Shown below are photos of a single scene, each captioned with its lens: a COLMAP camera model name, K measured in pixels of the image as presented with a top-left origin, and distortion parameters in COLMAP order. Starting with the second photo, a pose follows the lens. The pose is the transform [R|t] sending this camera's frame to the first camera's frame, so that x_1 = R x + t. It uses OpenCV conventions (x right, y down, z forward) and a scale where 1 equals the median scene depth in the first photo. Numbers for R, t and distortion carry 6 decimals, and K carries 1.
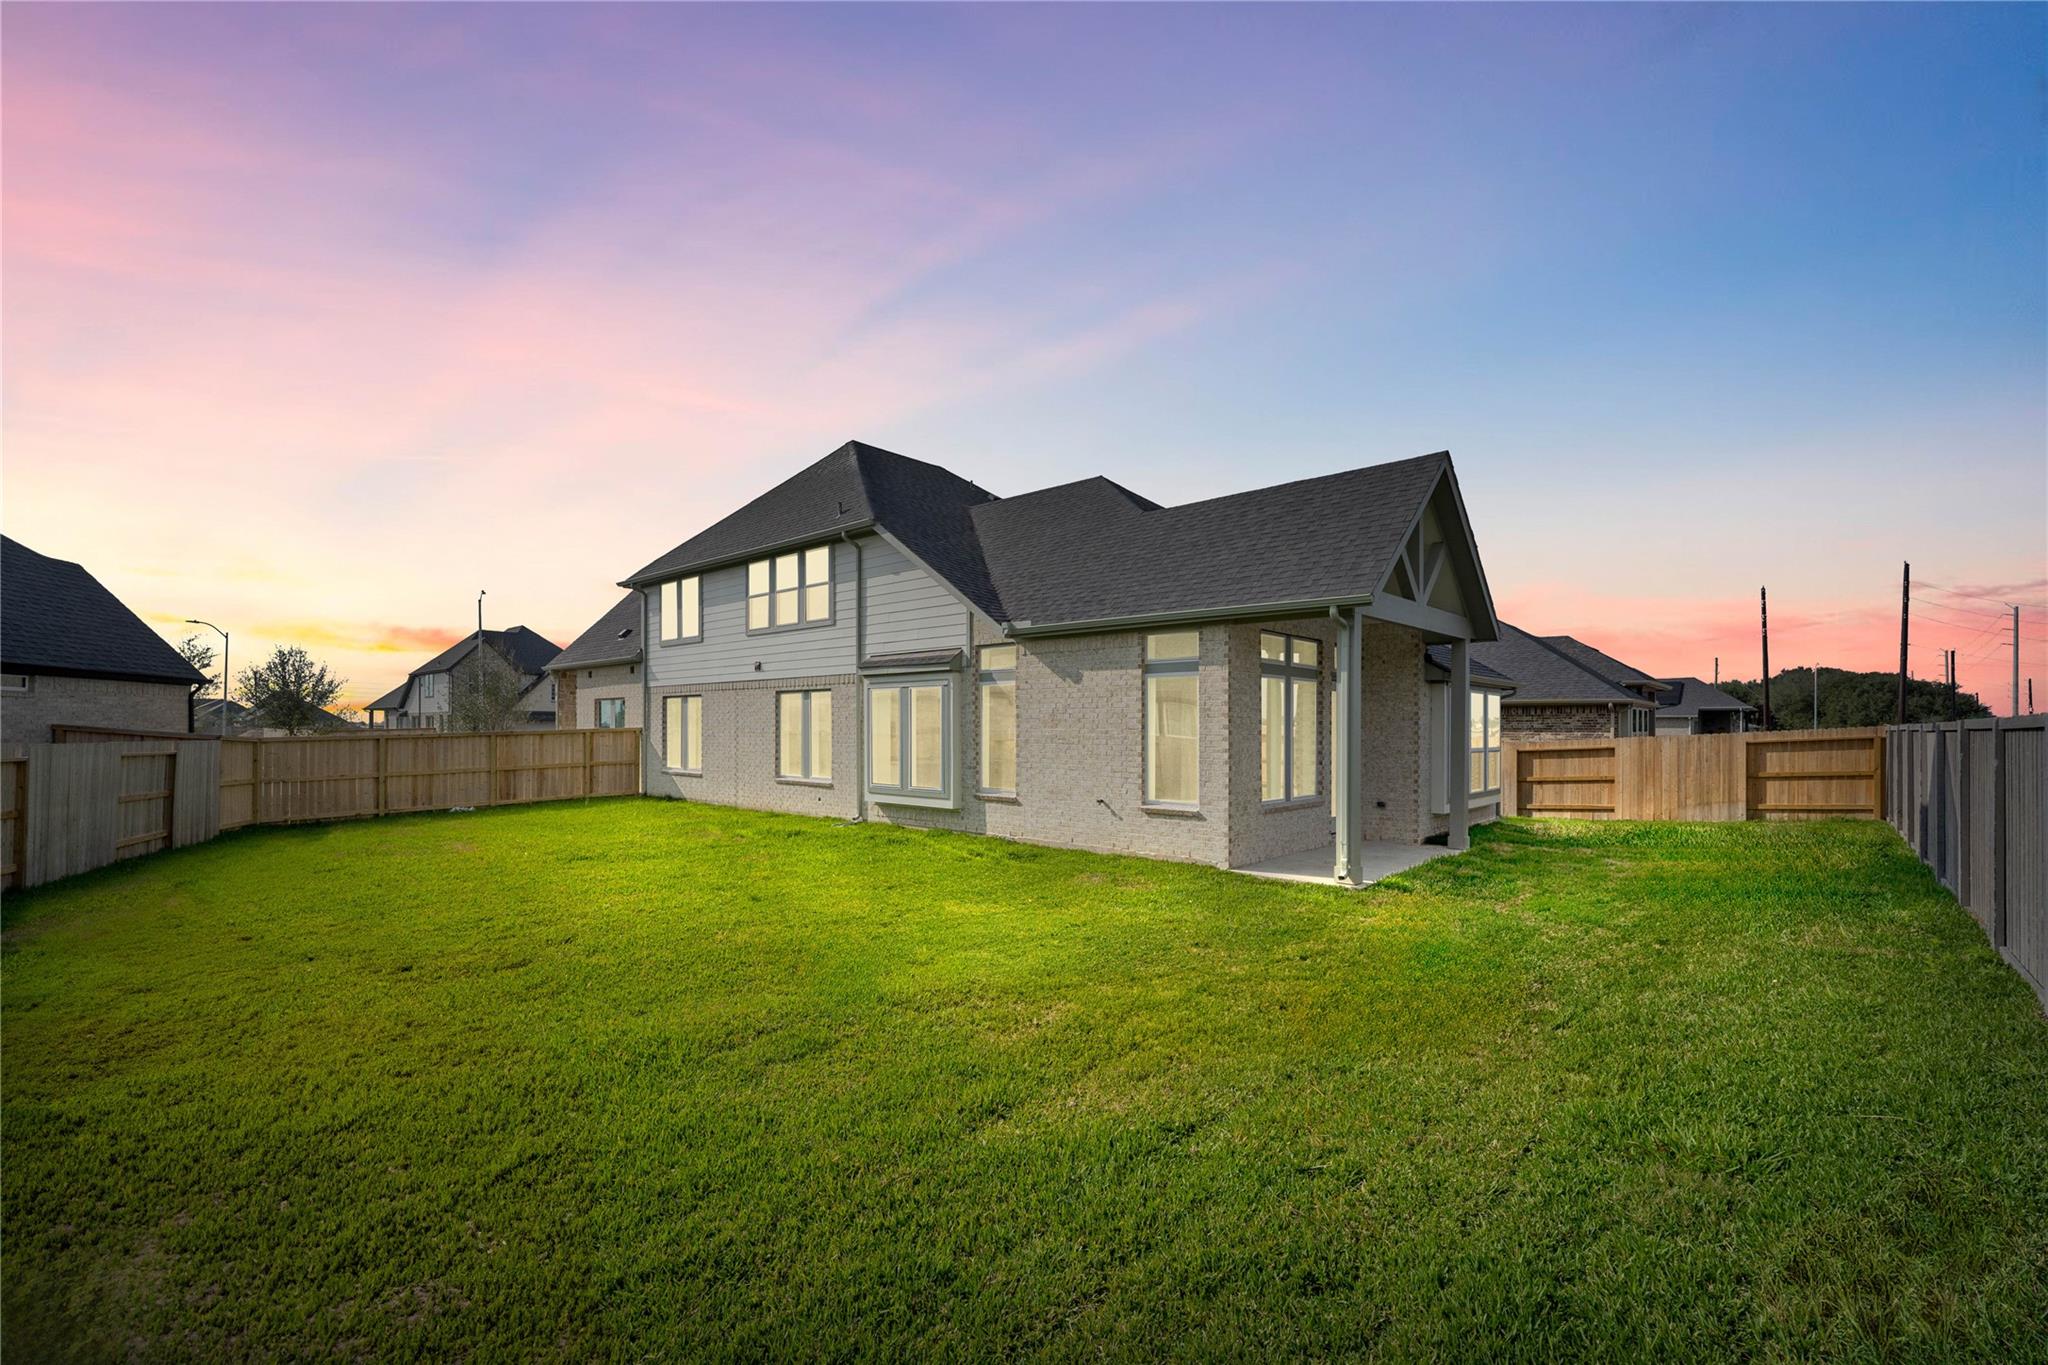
lens RADIAL K [[876.7, 0, 1027.2], [0, 876.7, 724.0], [0, 0, 1]] dist [0.019388, -0.000093]
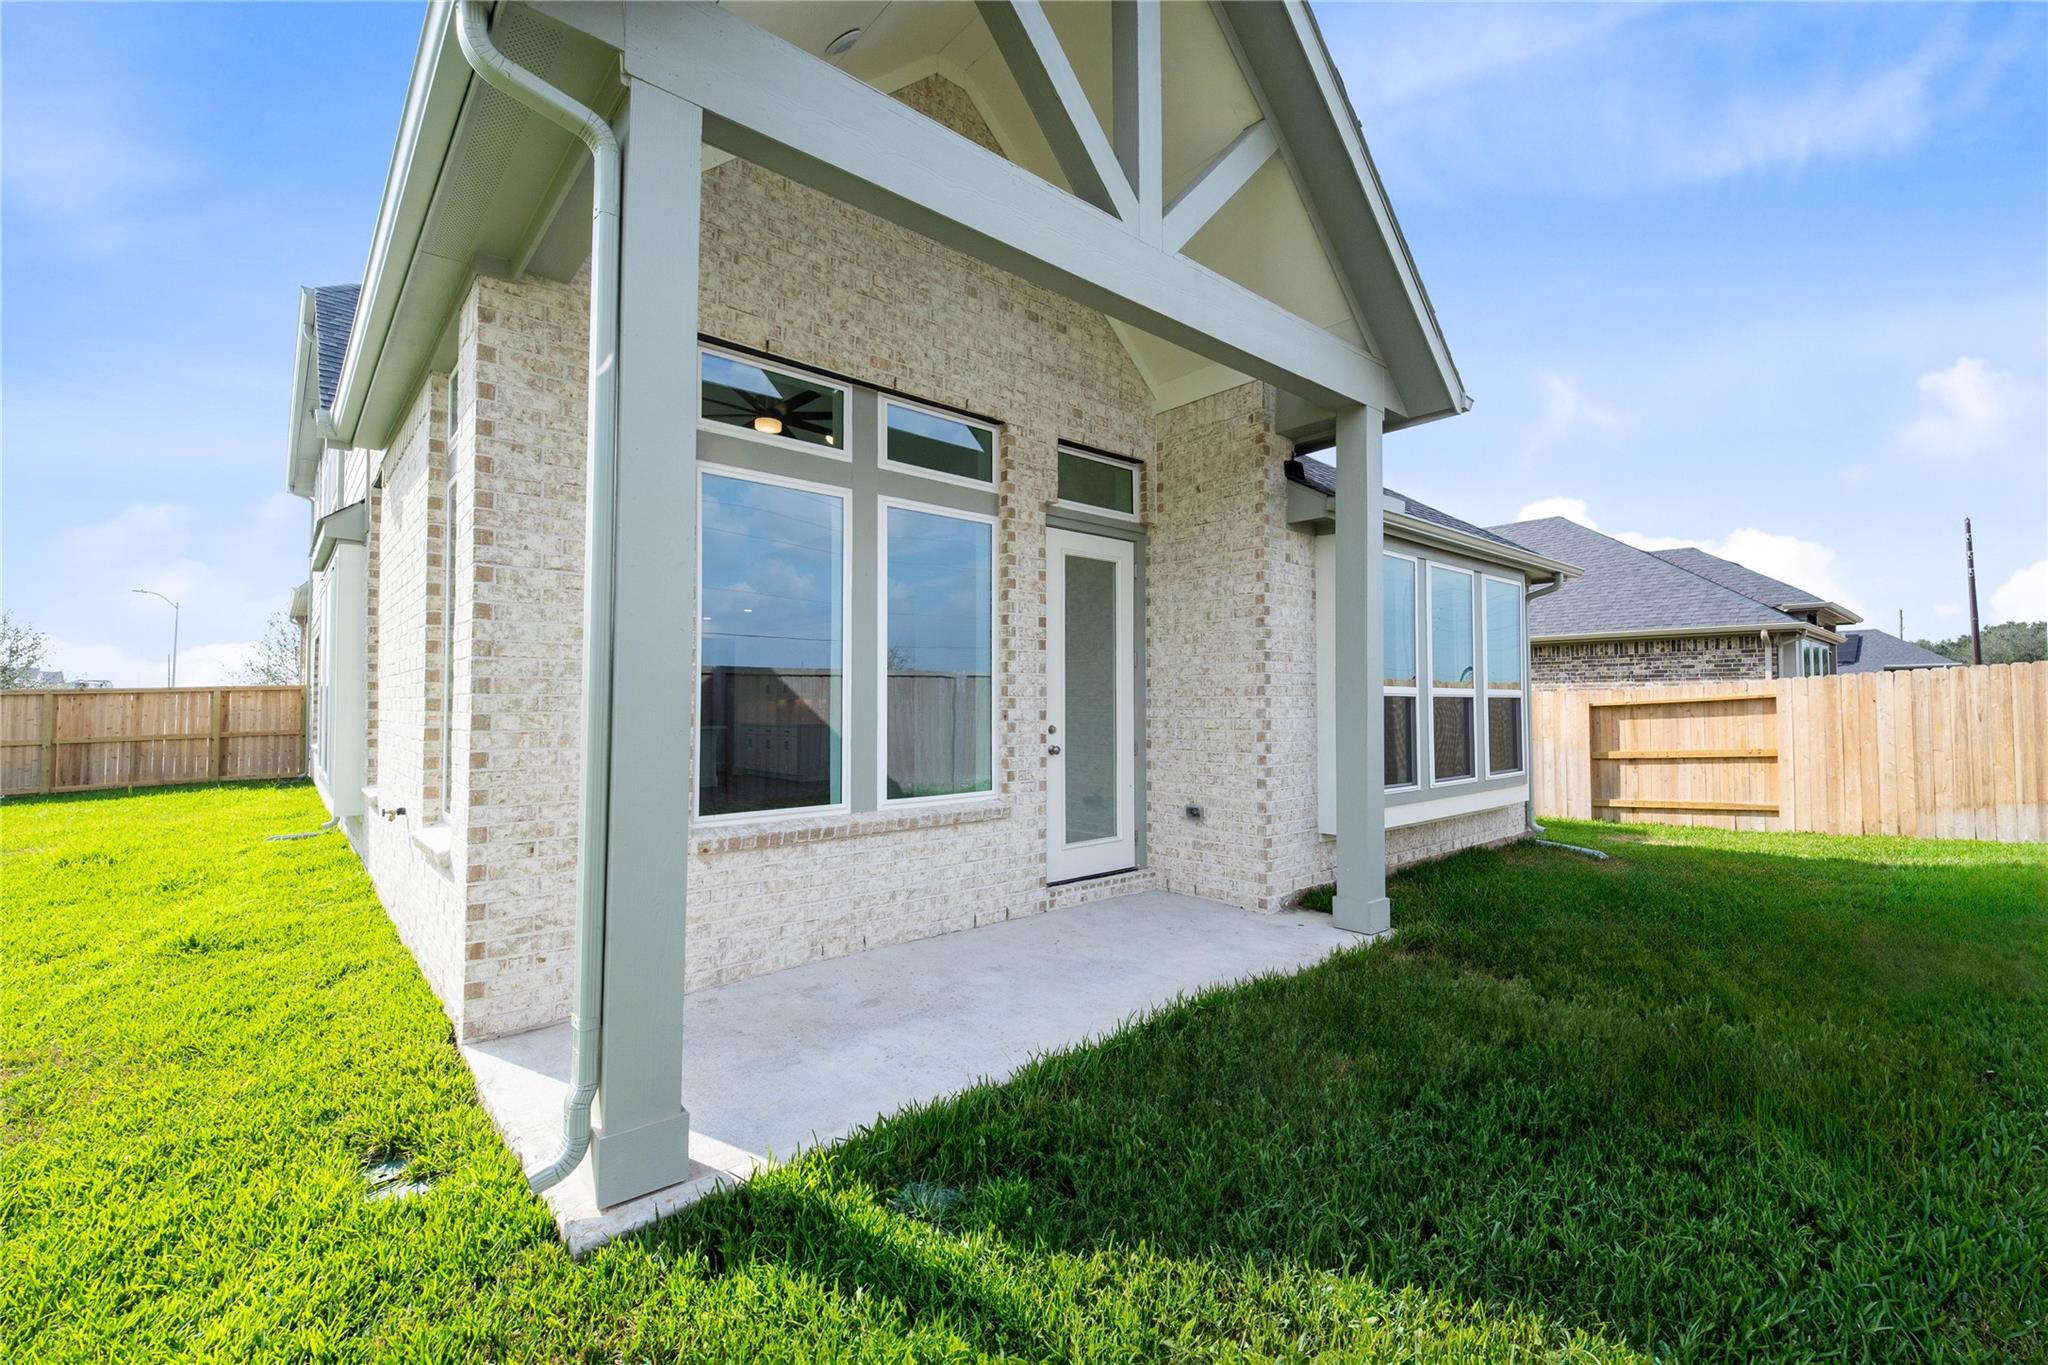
lens RADIAL K [[873.3, 0, 1014.5], [0, 873.3, 679.2], [0, 0, 1]] dist [0.020747, -0.000452]
pose [[0.992940, -0.010450, -0.118160, 0.251951], [0.007682, 0.999686, -0.023861, 0.024304], [0.118372, 0.022784, 0.992708, 0.384845]]
